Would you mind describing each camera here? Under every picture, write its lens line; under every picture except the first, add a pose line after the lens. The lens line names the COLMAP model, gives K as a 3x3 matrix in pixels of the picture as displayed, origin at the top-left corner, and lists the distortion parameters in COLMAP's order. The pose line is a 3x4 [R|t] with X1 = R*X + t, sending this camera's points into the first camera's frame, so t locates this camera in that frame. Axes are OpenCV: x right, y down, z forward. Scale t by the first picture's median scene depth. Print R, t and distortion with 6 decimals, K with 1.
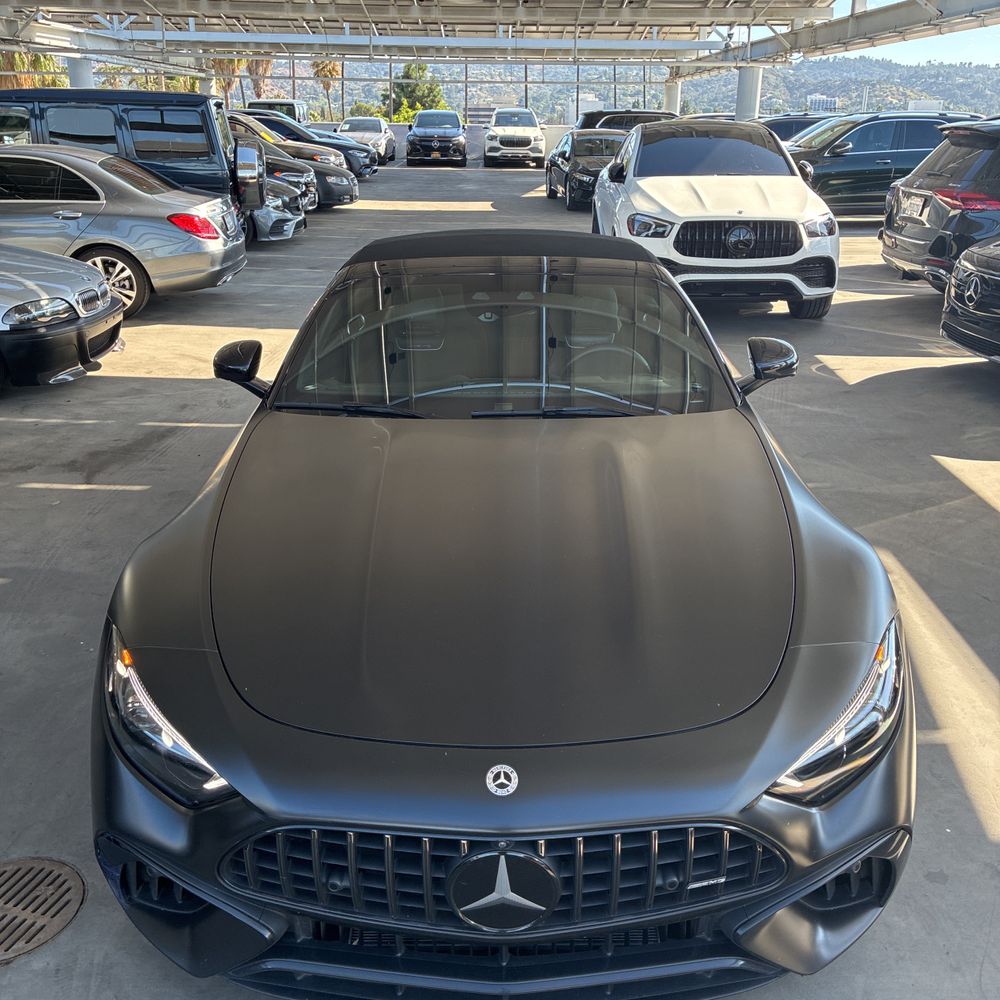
lens RADIAL K [[1059.5, 0, 501.2], [0, 1059.5, 494.8], [0, 0, 1]] dist [0.021819, 0.000000]
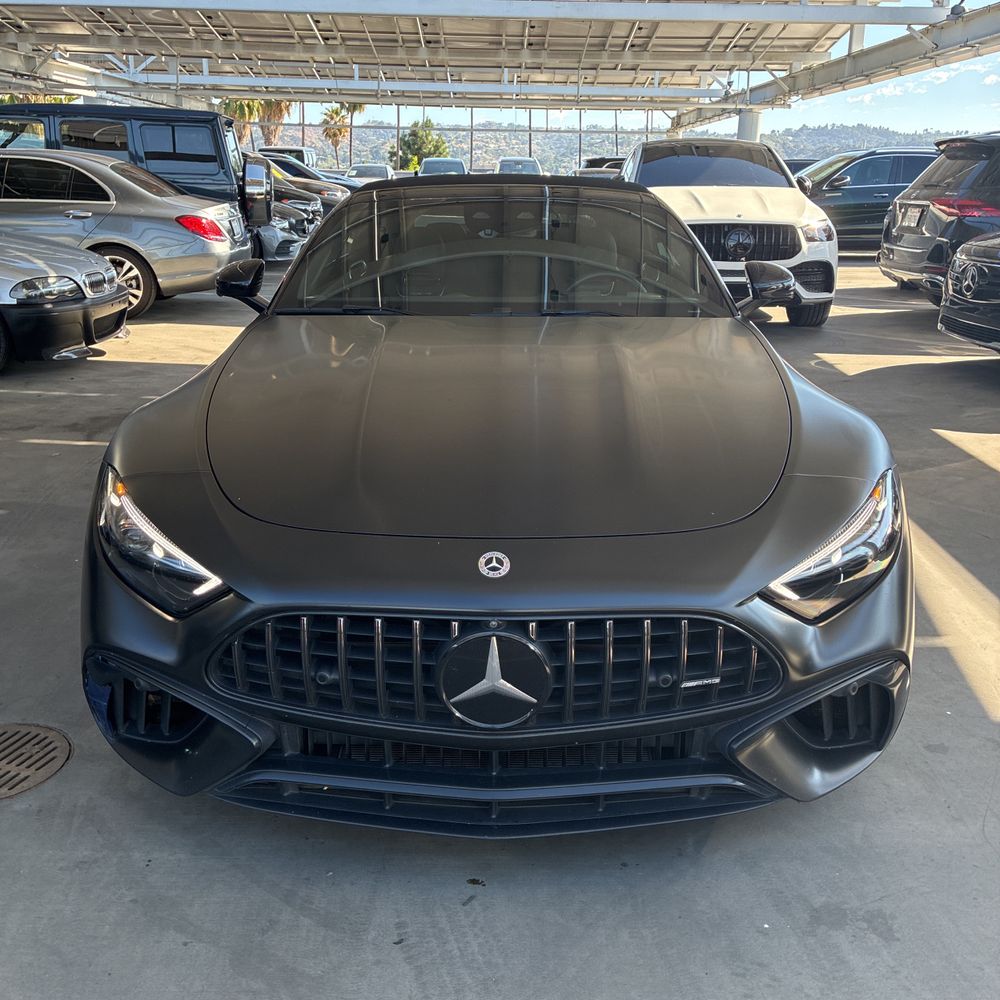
lens RADIAL K [[1059.5, 0, 494.9], [0, 1059.5, 495.8], [0, 0, 1]] dist [0.021819, 0.000000]
pose [[0.999905, 0.011947, -0.006810, 0.003121], [-0.012323, 0.998232, -0.058142, 0.109410], [0.006103, 0.058221, 0.998285, 0.003411]]
